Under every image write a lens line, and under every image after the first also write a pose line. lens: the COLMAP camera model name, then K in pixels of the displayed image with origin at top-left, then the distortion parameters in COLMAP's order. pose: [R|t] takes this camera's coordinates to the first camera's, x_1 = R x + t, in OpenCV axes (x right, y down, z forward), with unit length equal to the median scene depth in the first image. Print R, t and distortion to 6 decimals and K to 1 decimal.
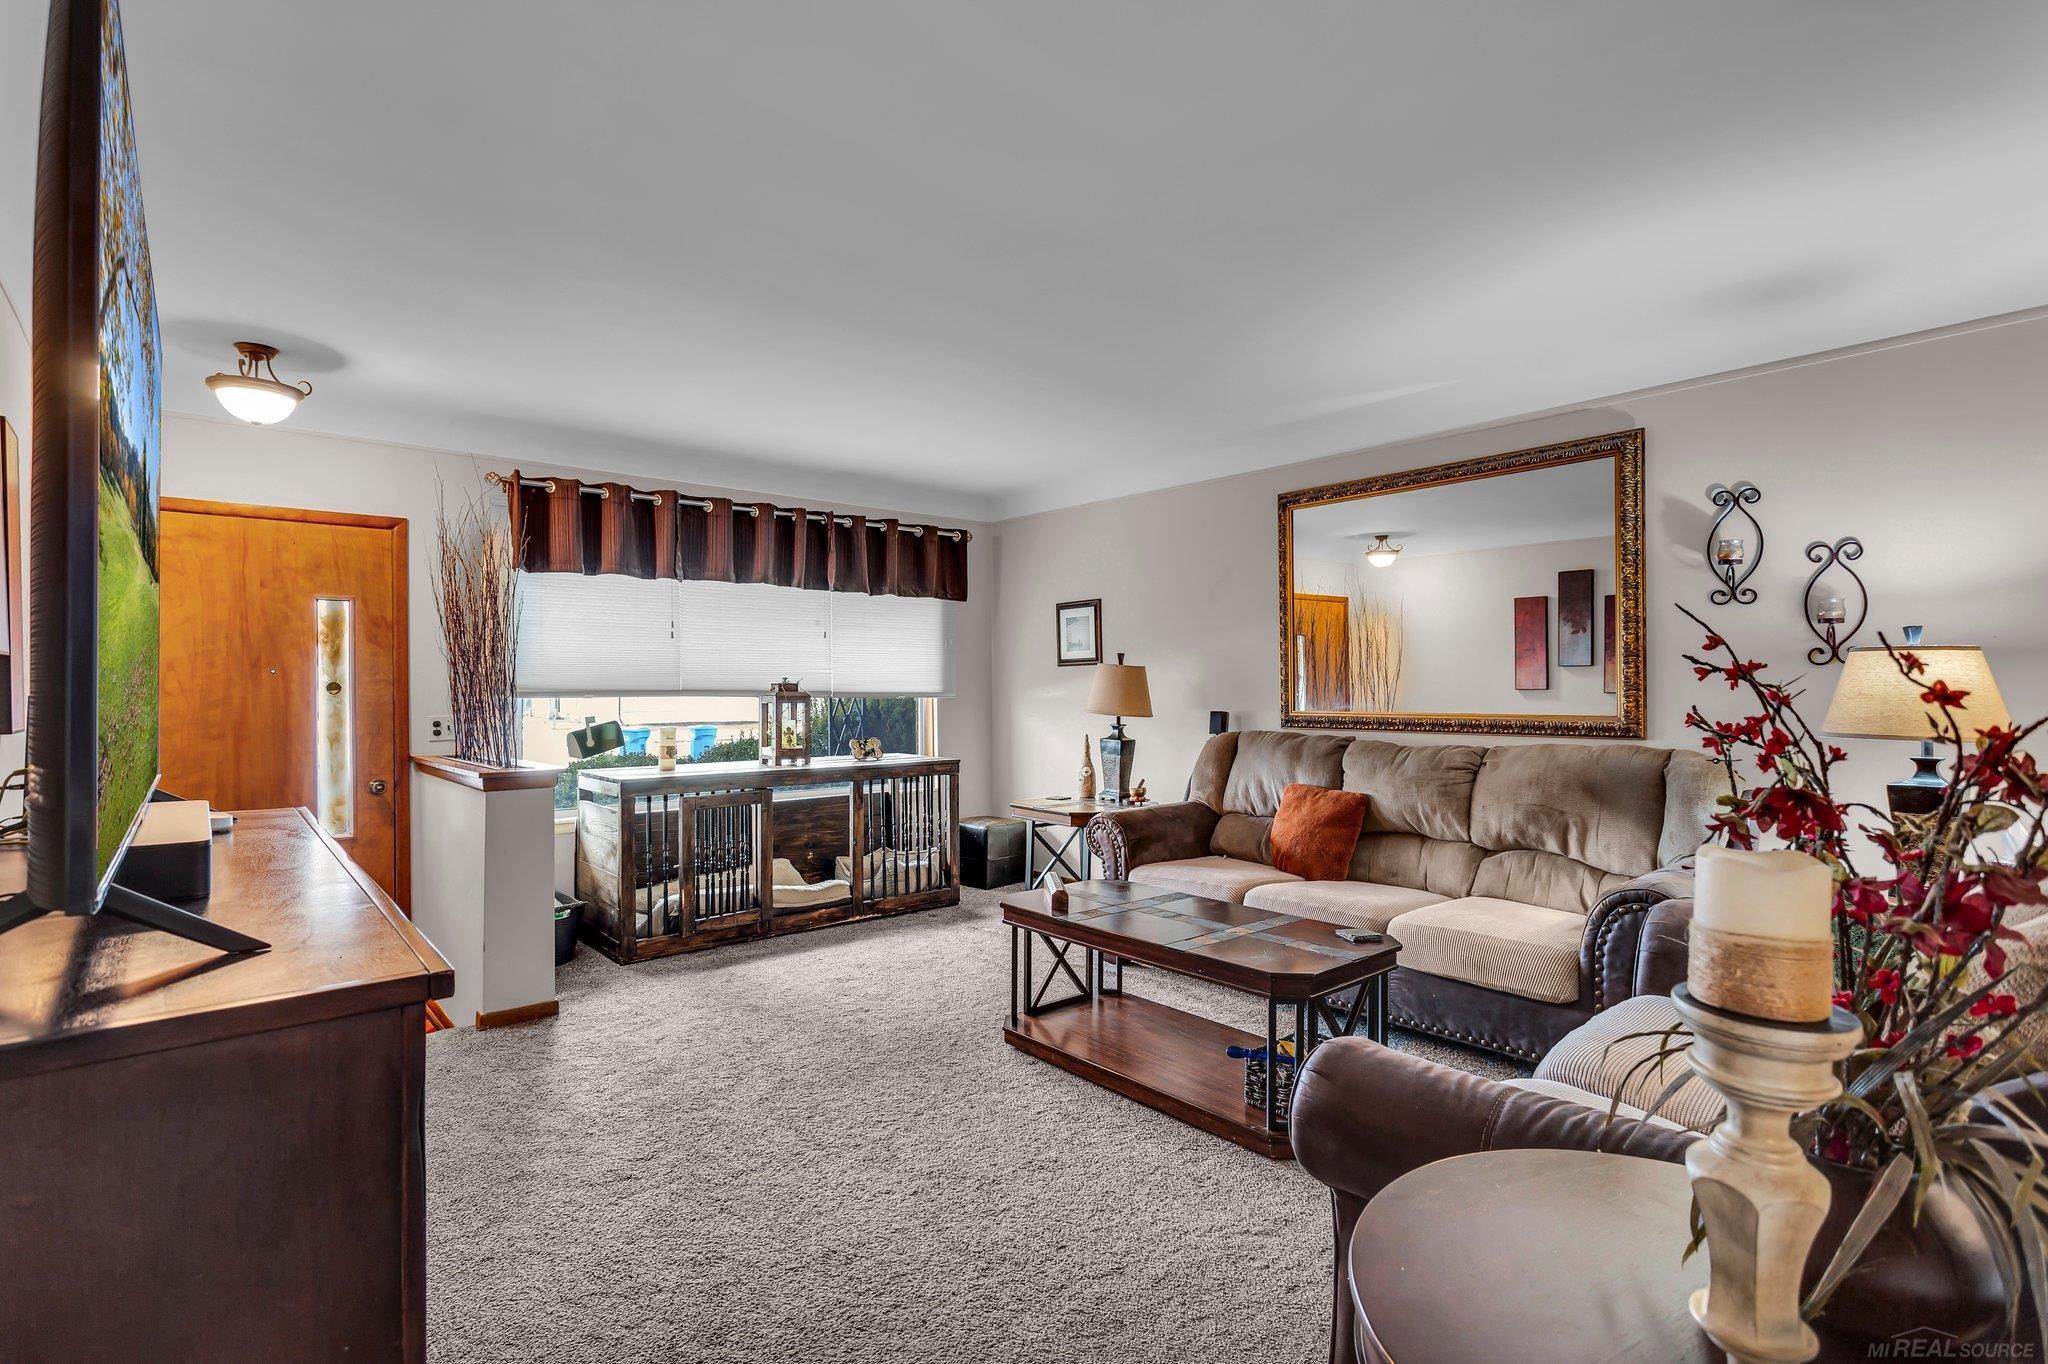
lens RADIAL K [[991.3, 0, 1020.8], [0, 991.3, 685.6], [0, 0, 1]] dist [0.000944, 0.001165]
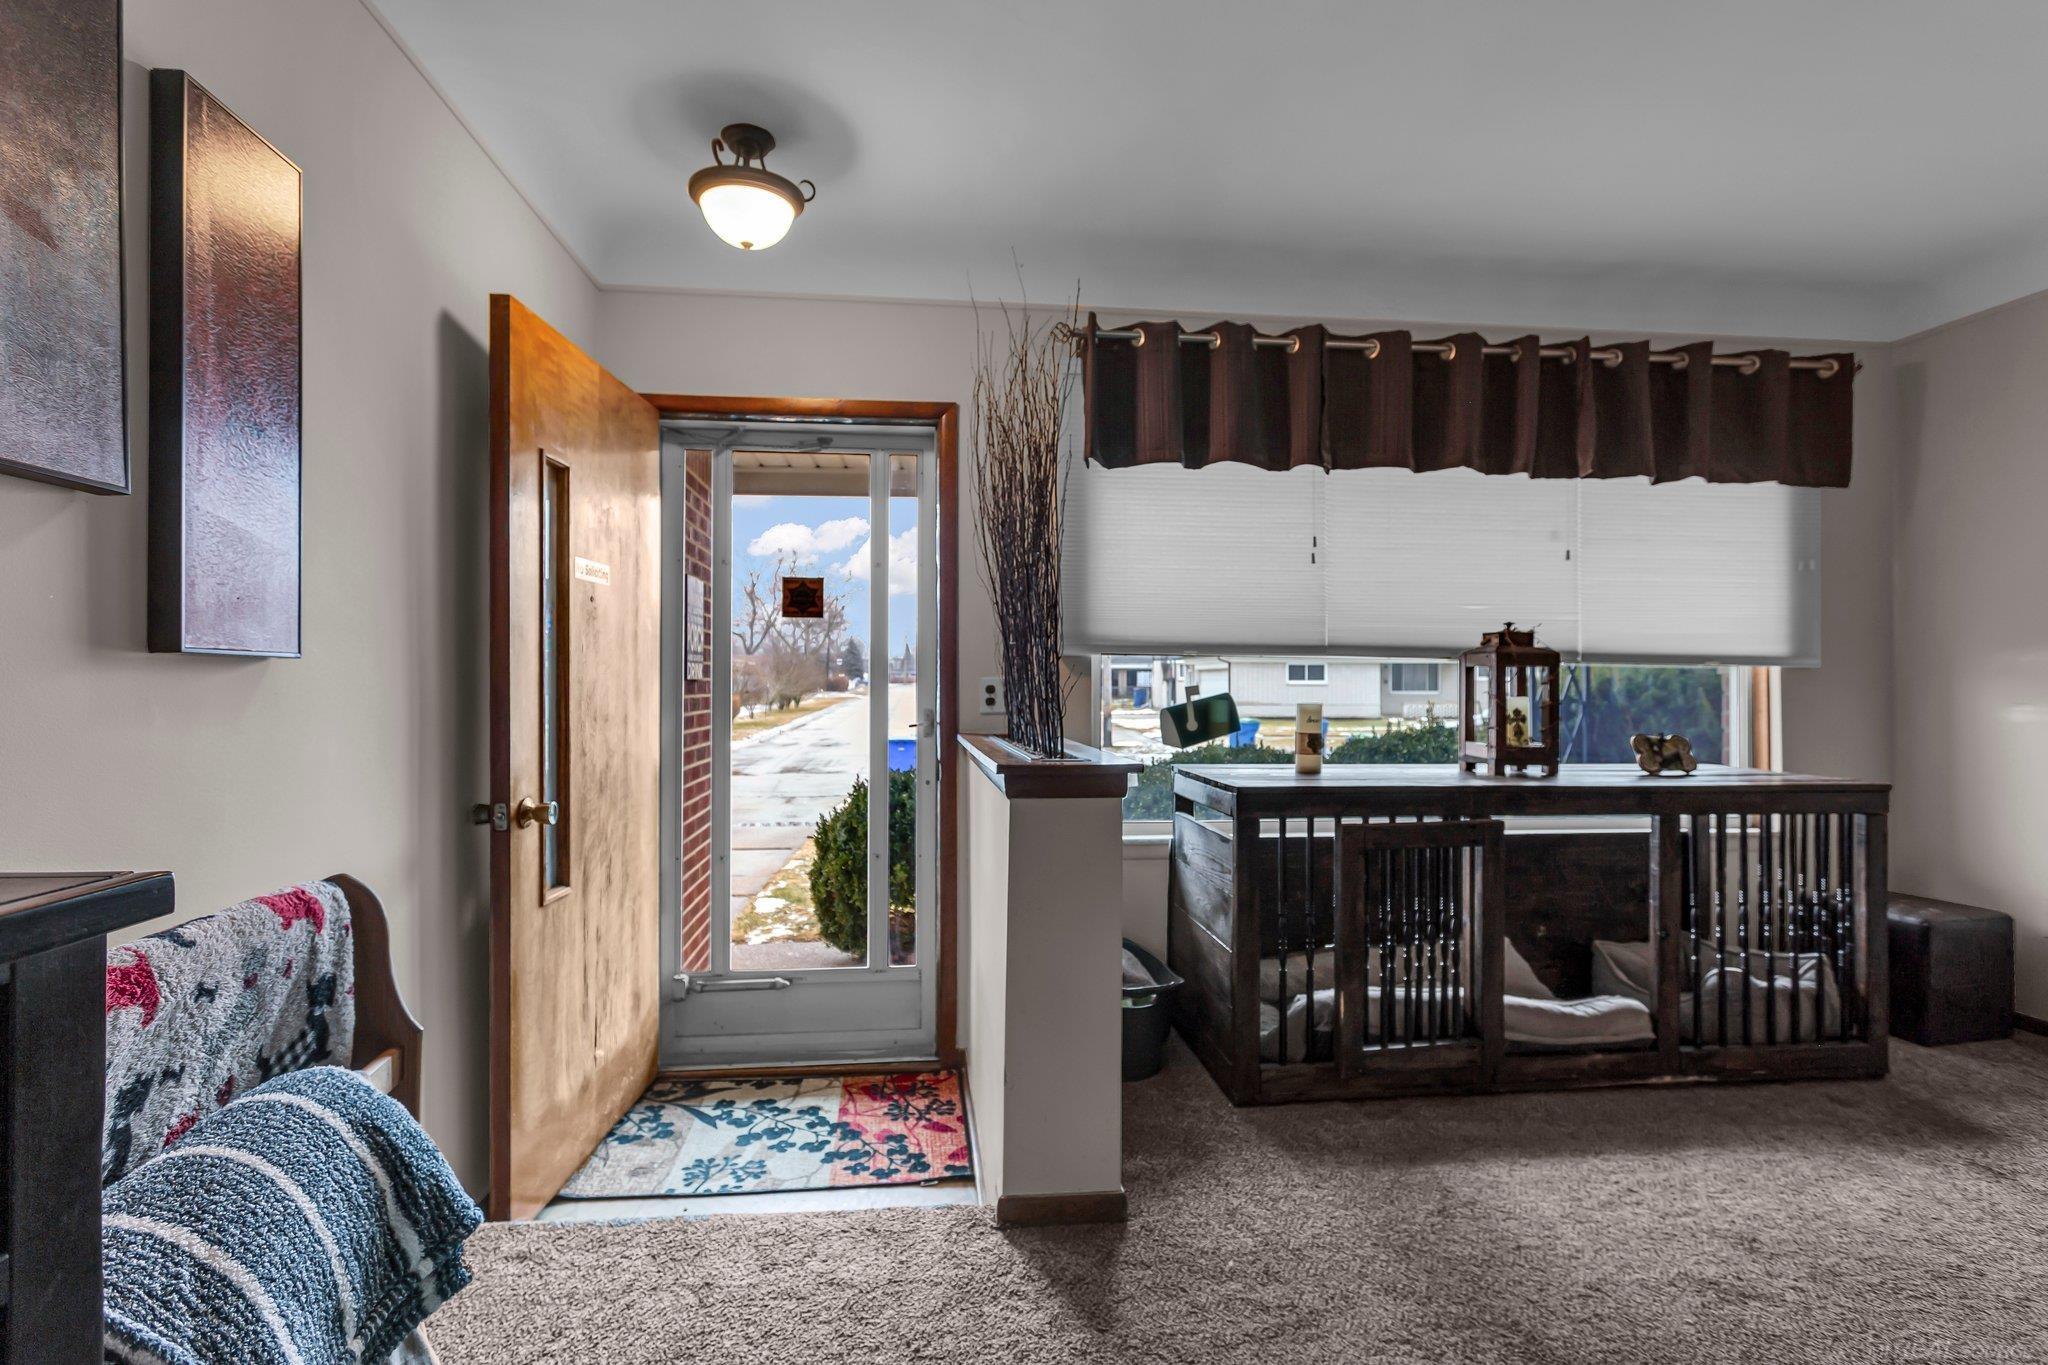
lens RADIAL K [[991.3, 0, 1011.5], [0, 991.3, 680.2], [0, 0, 1]] dist [0.000944, 0.001165]
pose [[0.825956, 0.006070, -0.563702, -0.155141], [-0.007648, 0.999971, -0.000439, 0.028590], [0.563683, 0.004674, 0.825978, 0.372440]]
